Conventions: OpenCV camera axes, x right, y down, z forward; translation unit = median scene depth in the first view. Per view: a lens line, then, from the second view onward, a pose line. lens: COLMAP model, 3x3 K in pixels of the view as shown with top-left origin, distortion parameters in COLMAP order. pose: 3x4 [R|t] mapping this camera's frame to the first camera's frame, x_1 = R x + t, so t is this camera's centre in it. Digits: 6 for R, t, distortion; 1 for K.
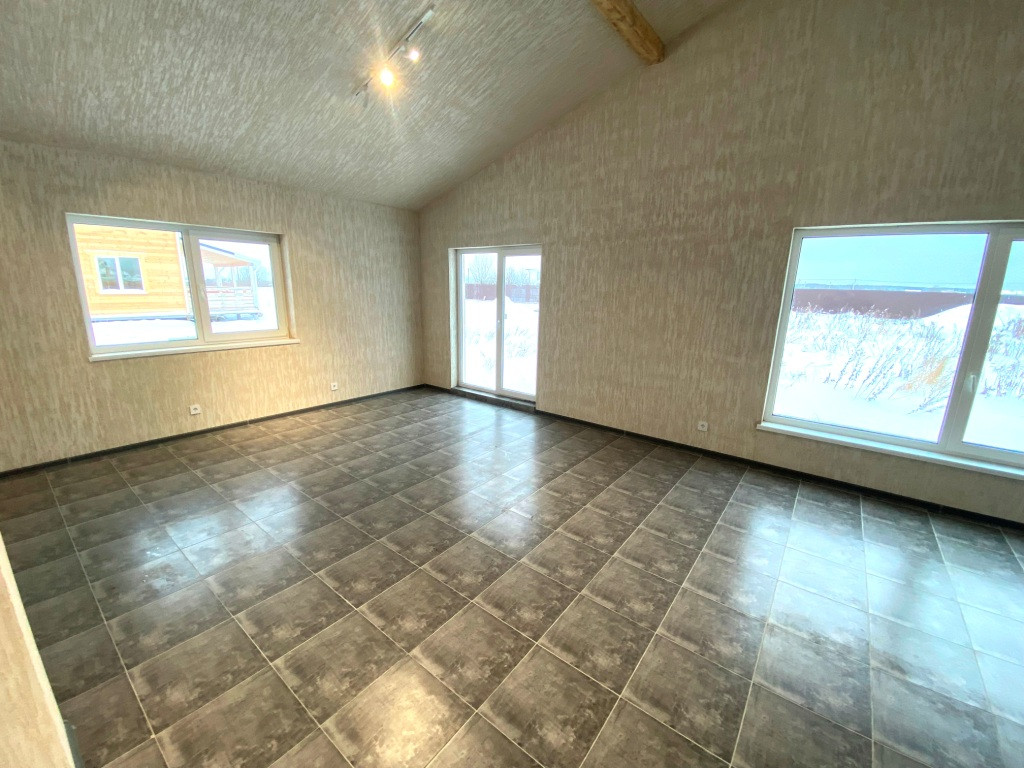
lens RADIAL K [[415.0, 0, 511.3], [0, 415.0, 387.8], [0, 0, 1]] dist [0.017295, -0.018031]
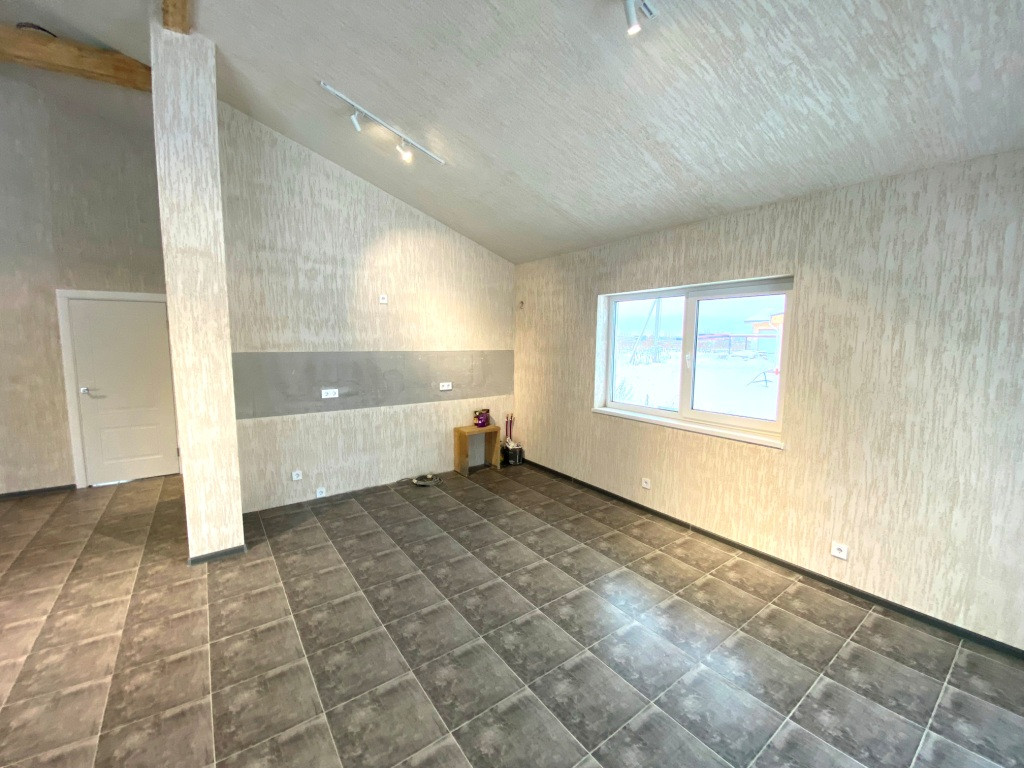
lens RADIAL K [[415.0, 0, 509.4], [0, 415.0, 385.3], [0, 0, 1]] dist [0.017295, -0.018031]
pose [[-0.275551, 0.085754, -0.957454, 0.193276], [-0.236446, 0.959367, 0.153974, -0.229007], [0.931754, 0.268813, -0.244078, 0.889666]]
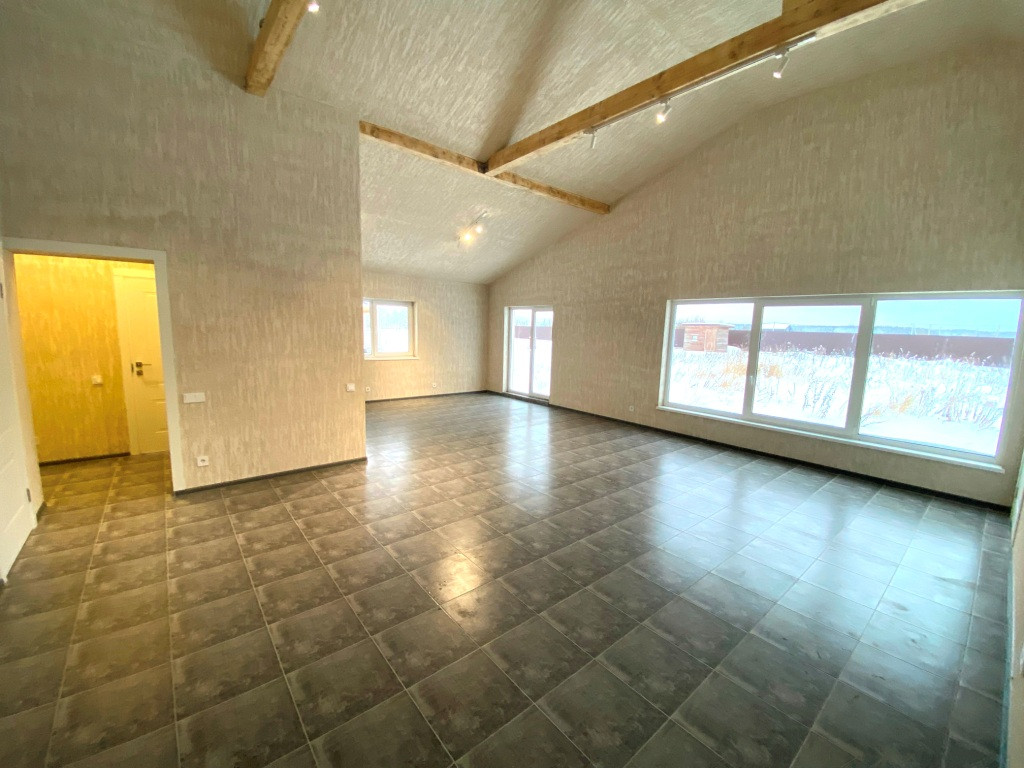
lens RADIAL K [[415.0, 0, 512.6], [0, 415.0, 384.9], [0, 0, 1]] dist [0.017295, -0.018031]
pose [[0.976481, 0.034064, -0.212896, 0.327811], [-0.055612, 0.993821, -0.096058, 0.180782], [0.208308, 0.105638, 0.972342, -0.771850]]
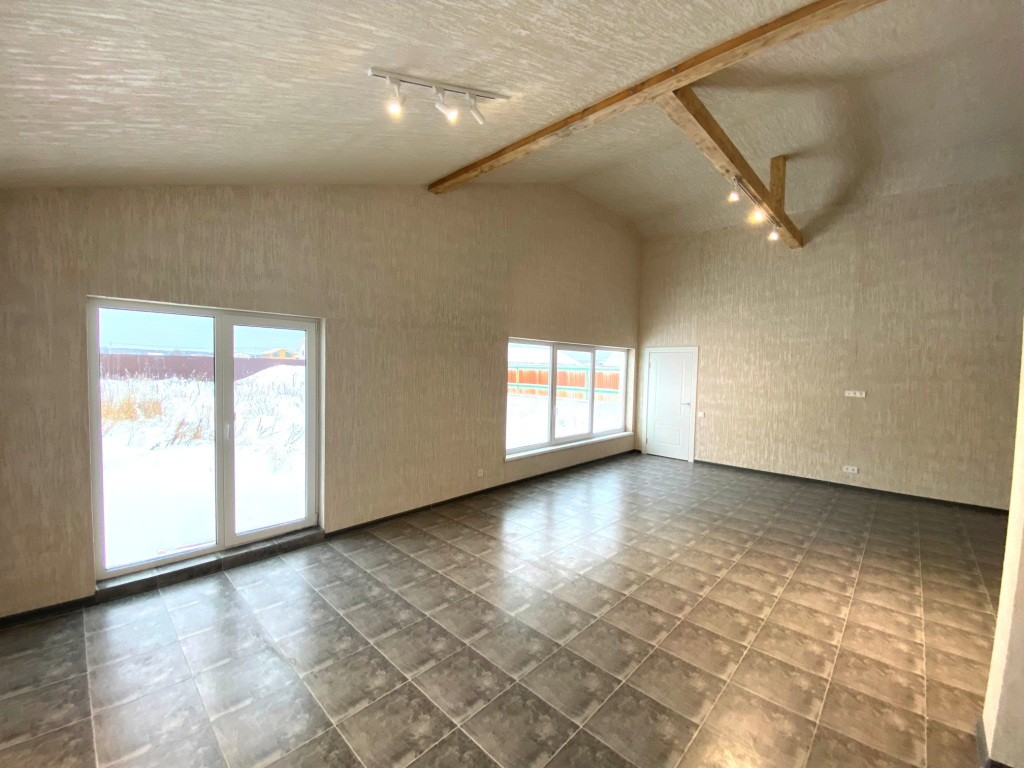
lens RADIAL K [[415.0, 0, 511.3], [0, 415.0, 385.0], [0, 0, 1]] dist [0.017295, -0.018031]
pose [[0.093958, -0.064115, 0.993510, -0.793180], [0.209985, 0.976751, 0.043175, -0.211230], [-0.973180, 0.204565, 0.105236, 0.685422]]
